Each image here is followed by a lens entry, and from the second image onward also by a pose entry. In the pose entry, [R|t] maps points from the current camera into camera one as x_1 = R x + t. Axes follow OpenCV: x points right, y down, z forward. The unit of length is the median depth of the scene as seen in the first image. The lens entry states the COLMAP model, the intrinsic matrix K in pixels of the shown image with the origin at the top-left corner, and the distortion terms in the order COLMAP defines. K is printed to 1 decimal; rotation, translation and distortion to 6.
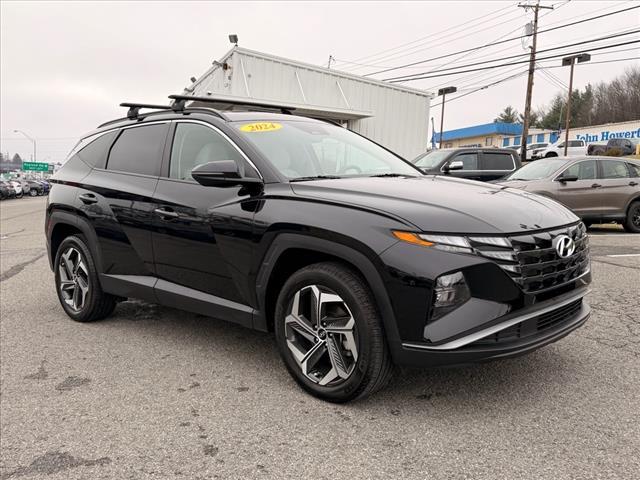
lens RADIAL K [[610.9, 0, 320.0], [0, 610.9, 240.0], [0, 0, 1]] dist [0.055691, 0.000856]
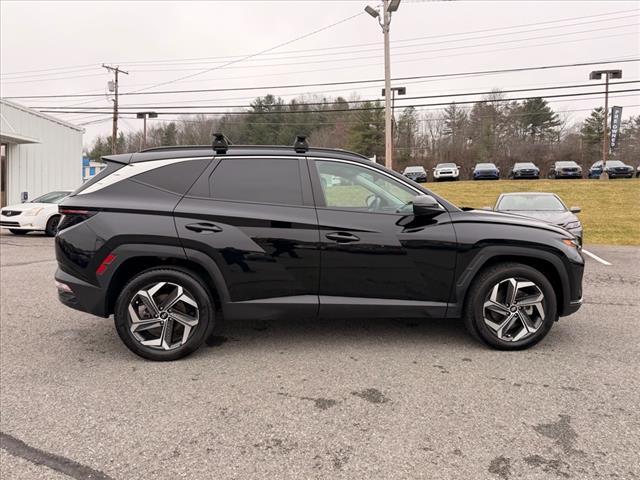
lens RADIAL K [[459.8, 0, 320.0], [0, 459.8, 240.0], [0, 0, 1]] dist [0.007660, 0.001345]
pose [[0.650653, -0.050312, 0.757707, -1.186759], [0.062161, 0.997983, 0.012888, -0.066862], [-0.756827, 0.038714, 0.652468, 0.592143]]
